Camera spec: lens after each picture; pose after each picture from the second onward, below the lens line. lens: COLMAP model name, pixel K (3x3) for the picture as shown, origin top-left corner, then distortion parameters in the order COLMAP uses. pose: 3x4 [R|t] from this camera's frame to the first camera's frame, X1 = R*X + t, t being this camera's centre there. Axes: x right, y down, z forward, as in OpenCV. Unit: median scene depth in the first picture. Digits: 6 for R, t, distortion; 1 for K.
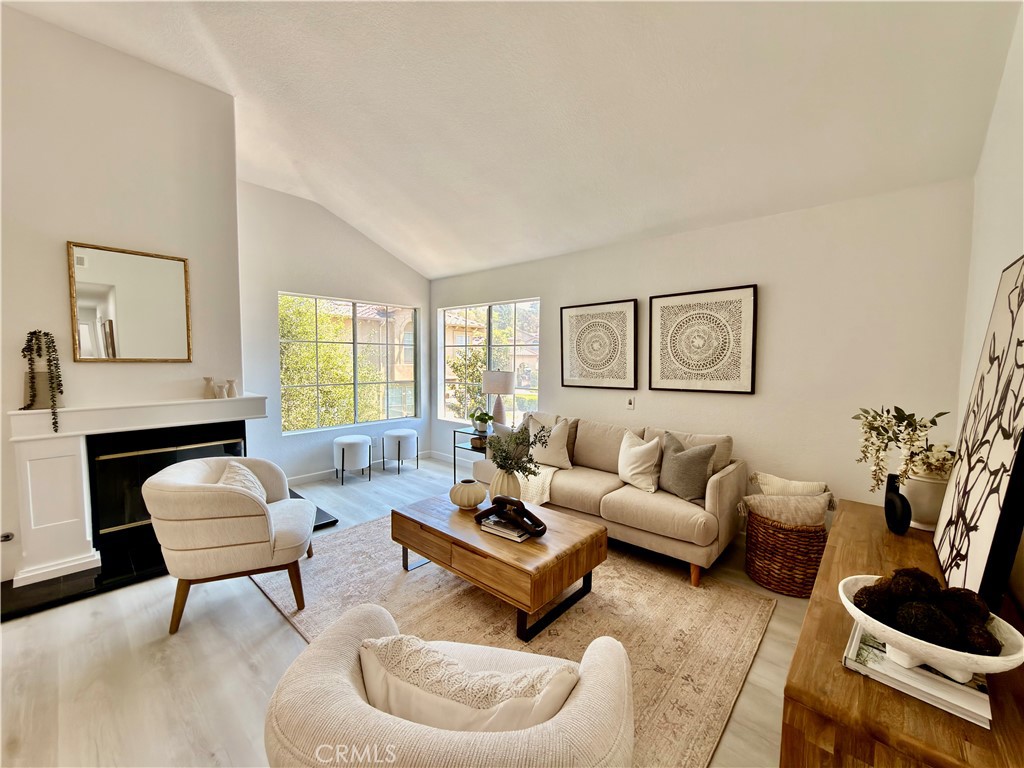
lens RADIAL K [[408.4, 0, 513.3], [0, 408.4, 385.1], [0, 0, 1]] dist [-0.001721, 0.000356]
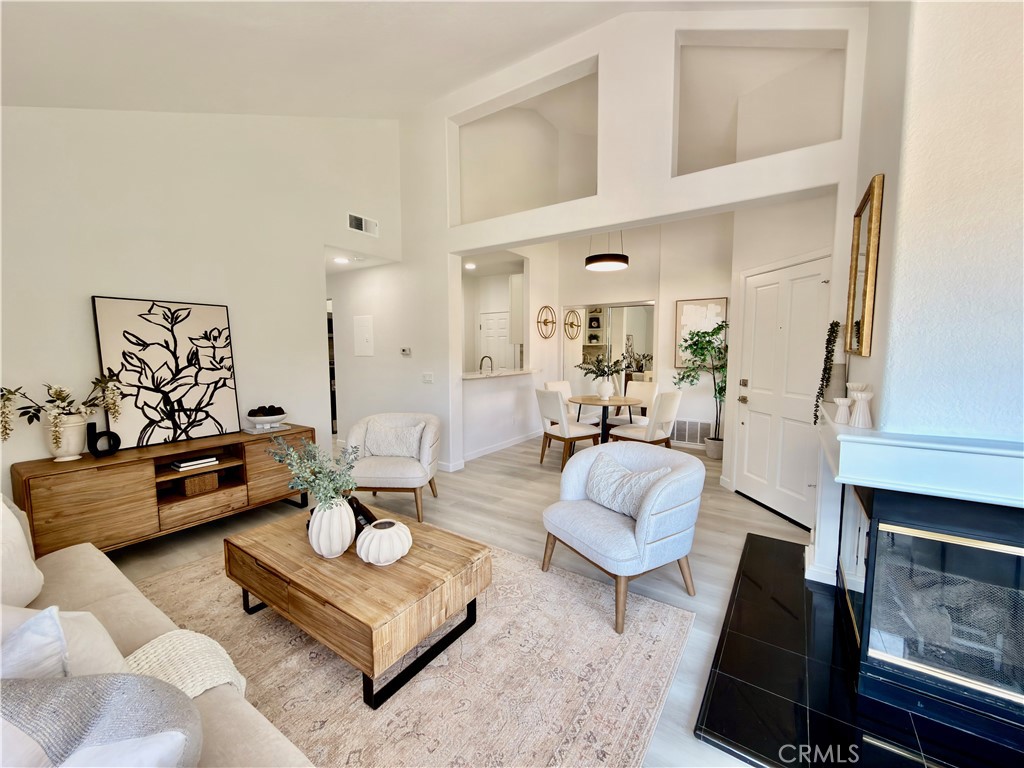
lens RADIAL K [[408.4, 0, 510.6], [0, 408.4, 384.2], [0, 0, 1]] dist [-0.001721, 0.000356]
pose [[-0.990865, 0.005623, -0.134743, -0.222246], [-0.014579, 0.988808, 0.148477, -0.095771], [0.134070, 0.149085, -0.979693, 1.609063]]
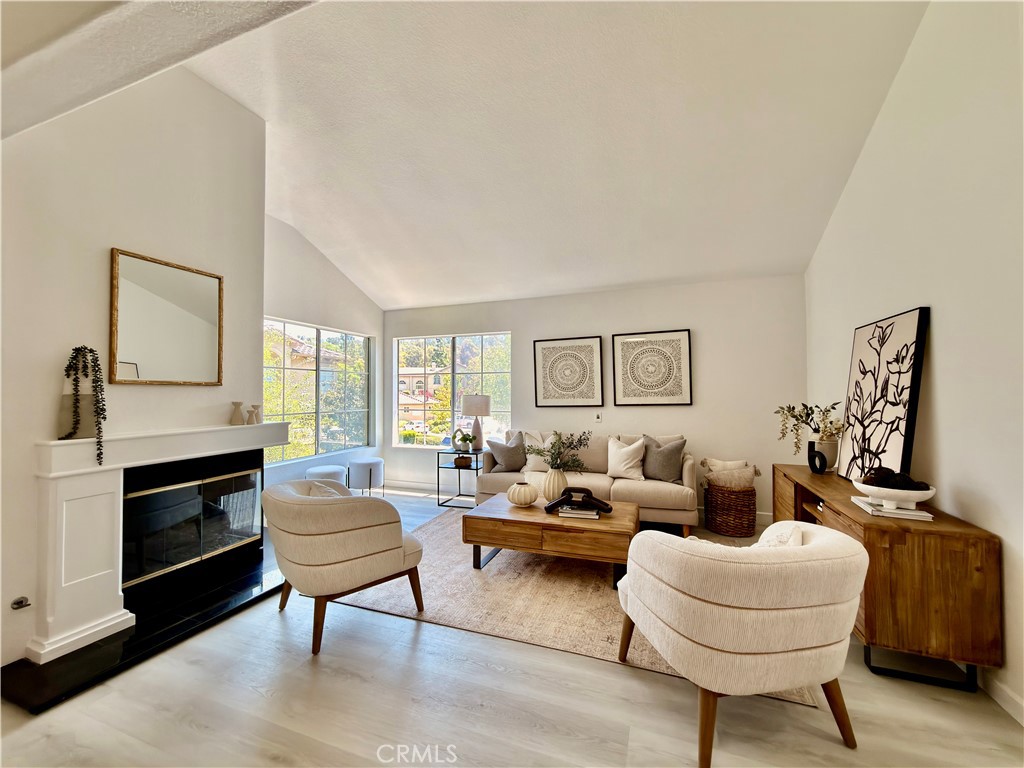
lens RADIAL K [[408.4, 0, 512.4], [0, 408.4, 383.9], [0, 0, 1]] dist [-0.001721, 0.000356]
pose [[0.930142, -0.006032, 0.367151, -0.549194], [0.037821, 0.996121, -0.079451, 0.040913], [-0.365247, 0.087787, 0.926762, -0.103906]]
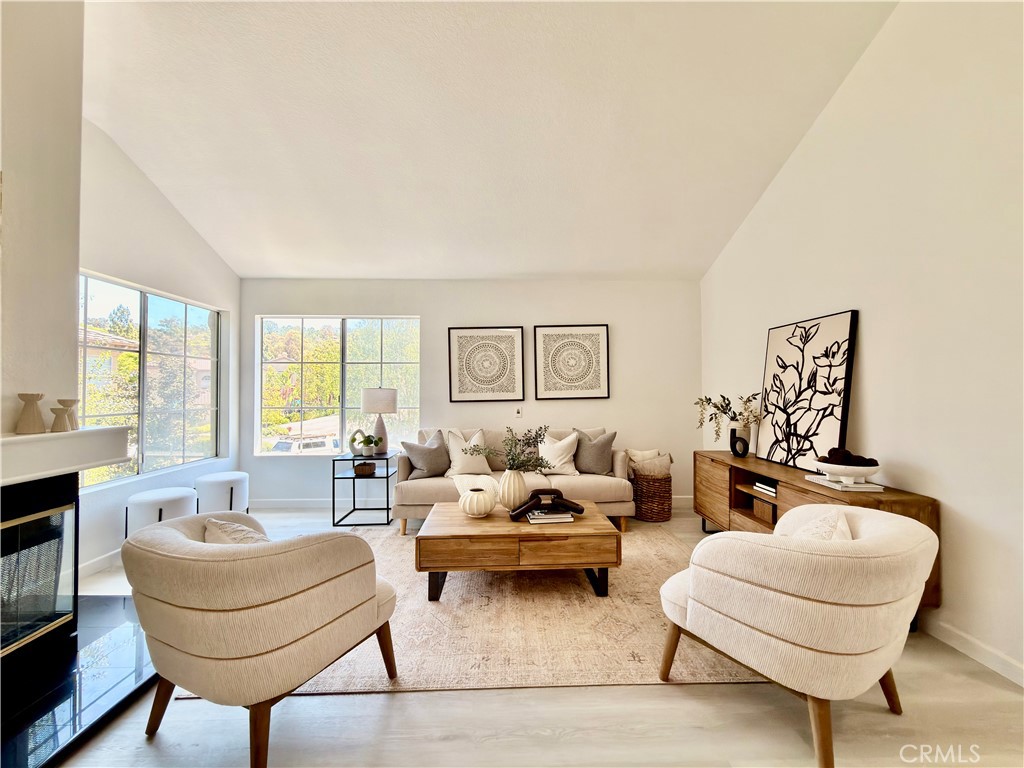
lens RADIAL K [[408.4, 0, 512.4], [0, 408.4, 383.9], [0, 0, 1]] dist [-0.001721, 0.000356]
pose [[0.724904, -0.001735, 0.688848, -0.714529], [0.056276, 0.996803, -0.056711, 0.036663], [-0.686547, 0.079875, 0.722684, 0.186610]]
